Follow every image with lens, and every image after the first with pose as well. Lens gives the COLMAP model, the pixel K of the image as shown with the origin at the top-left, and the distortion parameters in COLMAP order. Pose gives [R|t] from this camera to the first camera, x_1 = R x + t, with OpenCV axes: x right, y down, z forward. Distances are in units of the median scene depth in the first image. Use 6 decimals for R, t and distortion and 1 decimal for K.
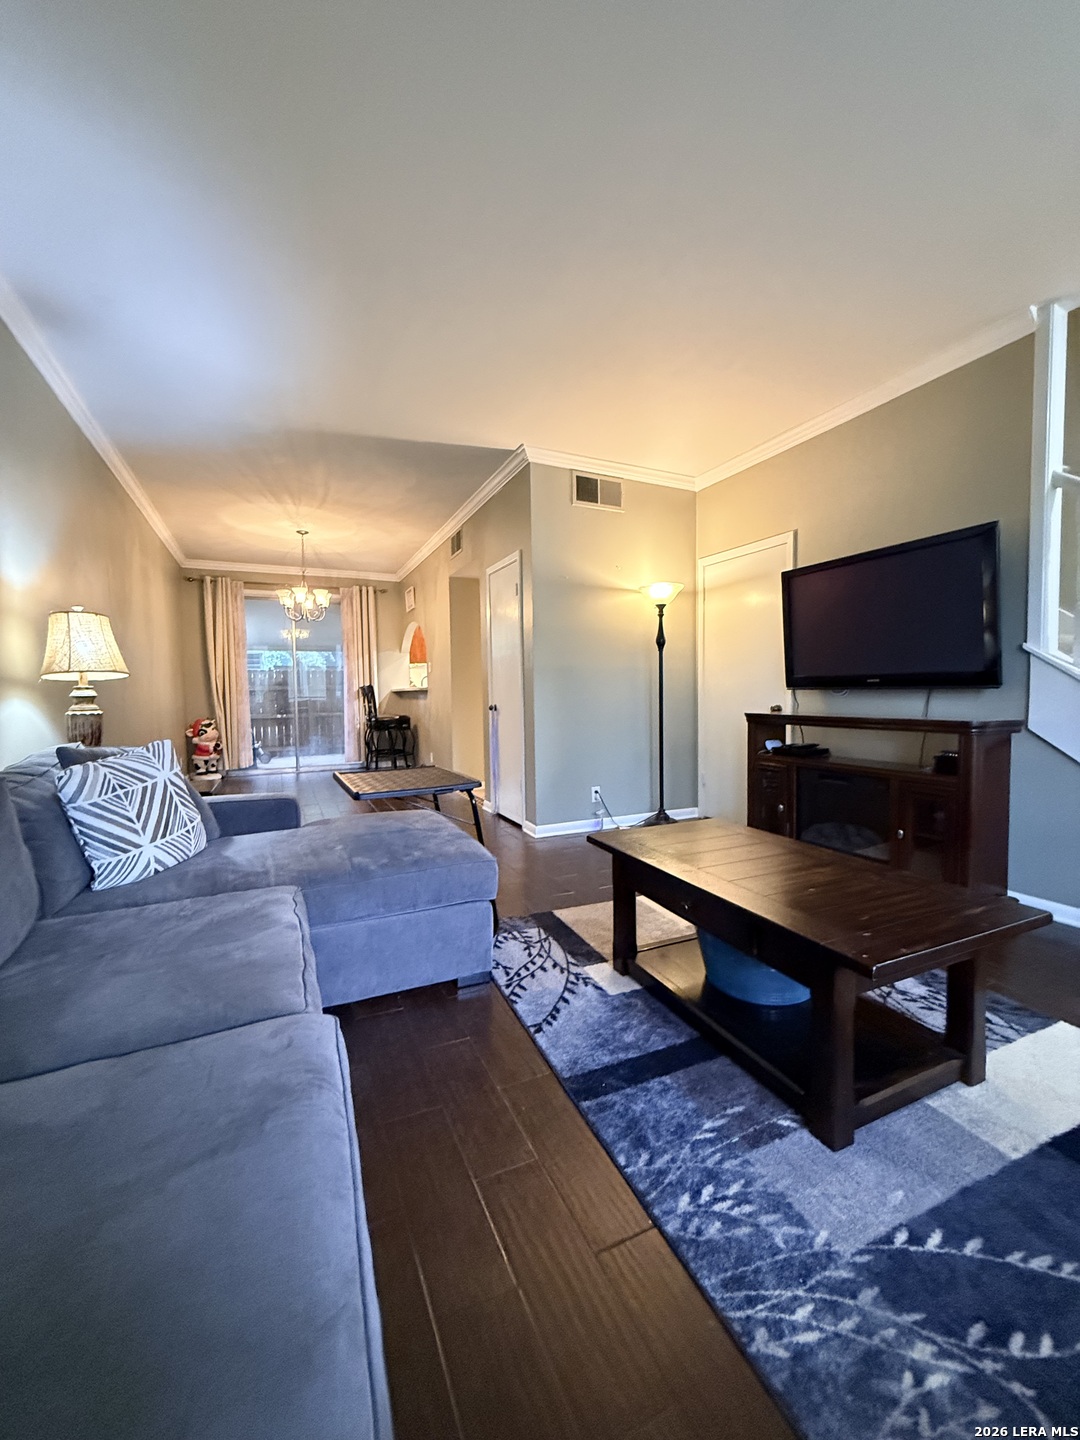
lens RADIAL K [[572.4, 0, 542.4], [0, 572.4, 716.2], [0, 0, 1]] dist [-0.001242, 0.000279]
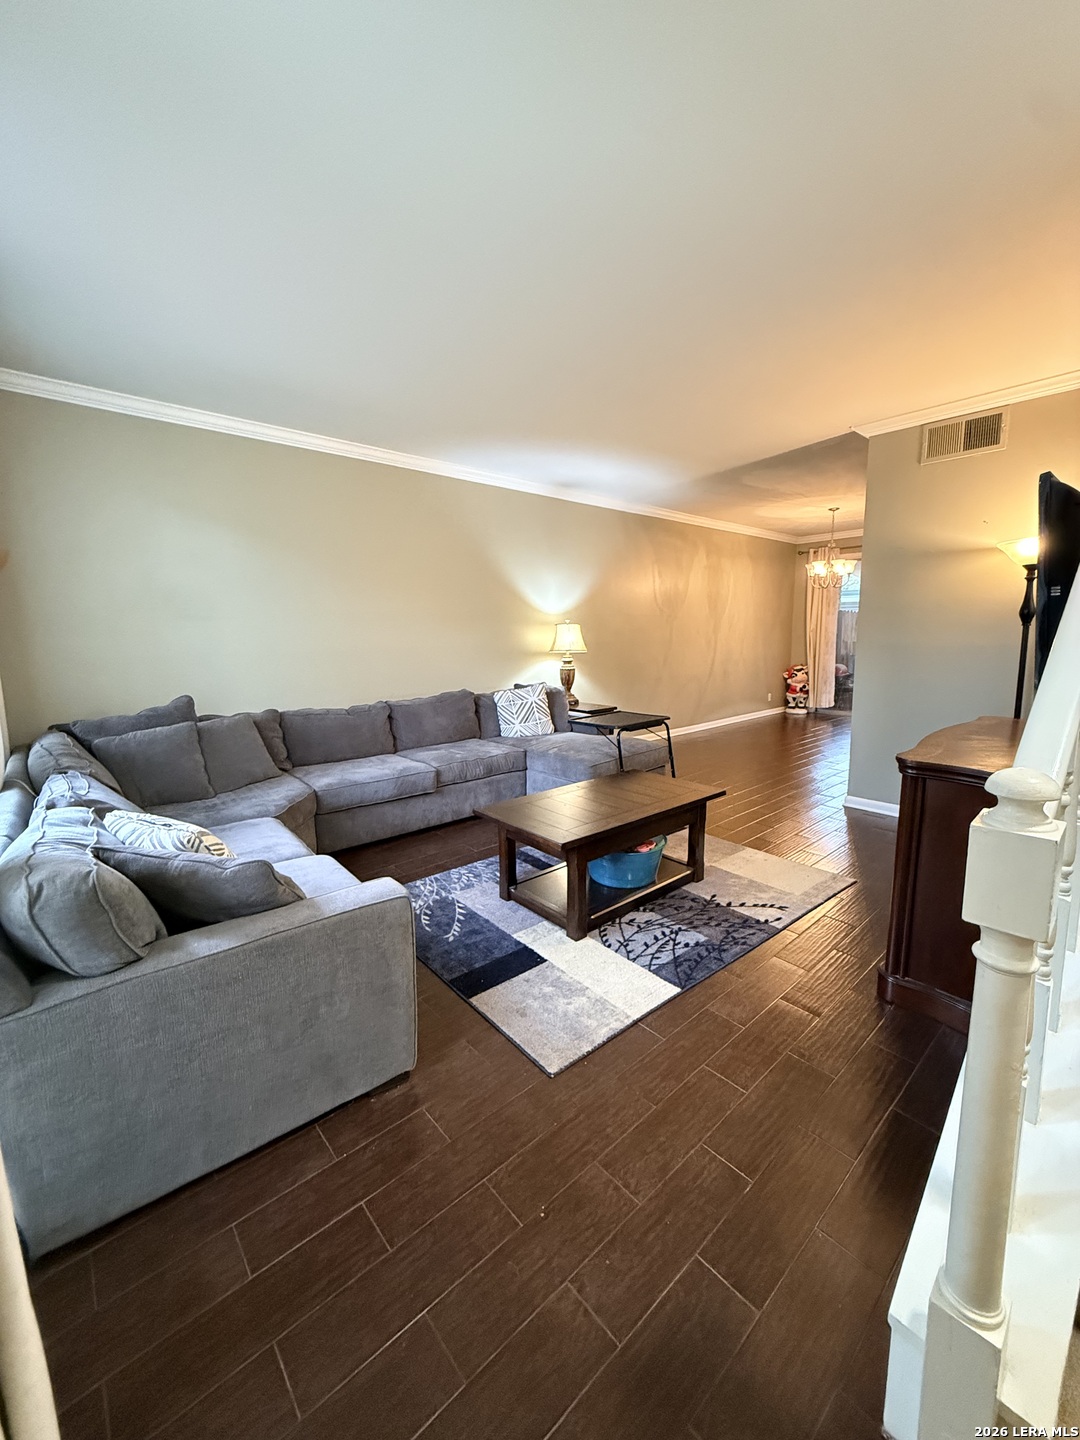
lens RADIAL K [[572.4, 0, 542.4], [0, 572.4, 716.2], [0, 0, 1]] dist [-0.001242, 0.000279]
pose [[0.283858, 0.151252, -0.946862, 1.333313], [-0.032590, 0.988432, 0.148122, -0.149538], [0.958312, -0.011187, 0.285504, 0.267421]]
